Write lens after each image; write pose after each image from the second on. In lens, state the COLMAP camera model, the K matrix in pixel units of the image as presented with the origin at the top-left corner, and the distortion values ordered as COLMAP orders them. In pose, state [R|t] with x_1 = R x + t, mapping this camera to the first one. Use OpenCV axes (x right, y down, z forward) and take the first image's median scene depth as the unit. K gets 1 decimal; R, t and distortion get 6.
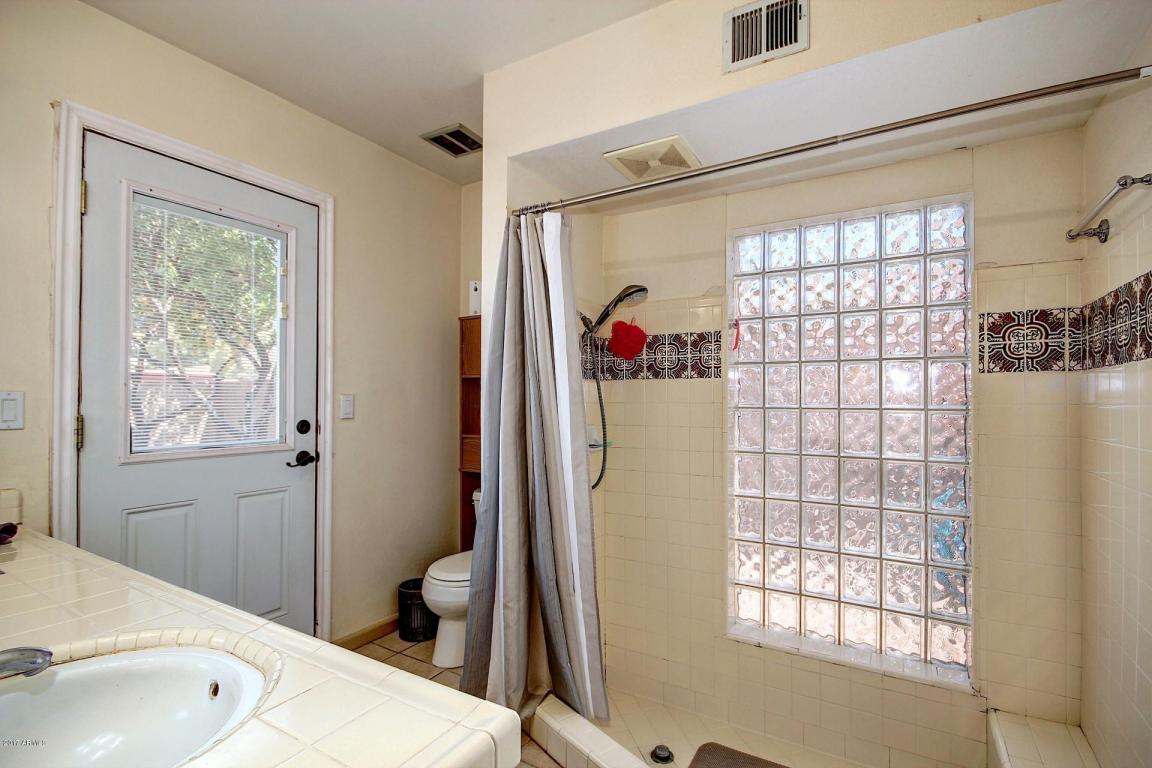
lens RADIAL K [[532.5, 0, 578.3], [0, 532.5, 394.5], [0, 0, 1]] dist [0.000296, -0.004297]
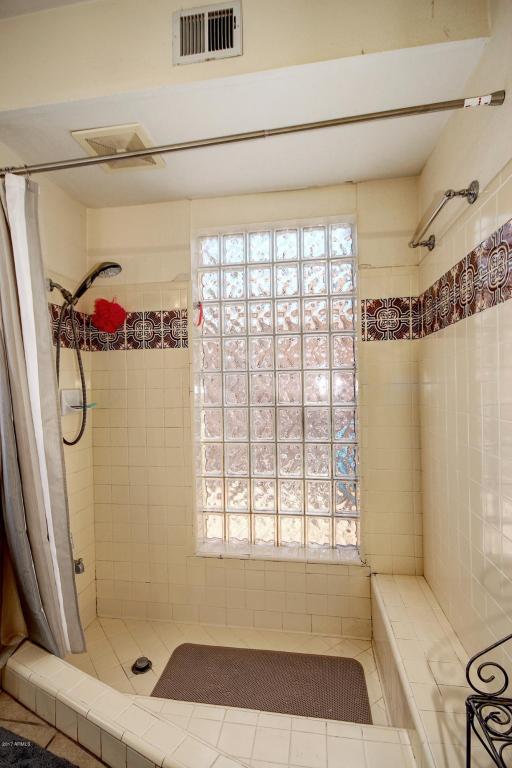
lens RADIAL K [[376.1, 0, 249.3], [0, 376.1, 389.0], [0, 0, 1]] dist [-0.002965, 0.000299]
pose [[0.932802, -0.021198, 0.359765, 0.096029], [0.017477, 0.999755, 0.013593, 0.063037], [-0.359965, -0.006392, 0.932944, 0.151344]]
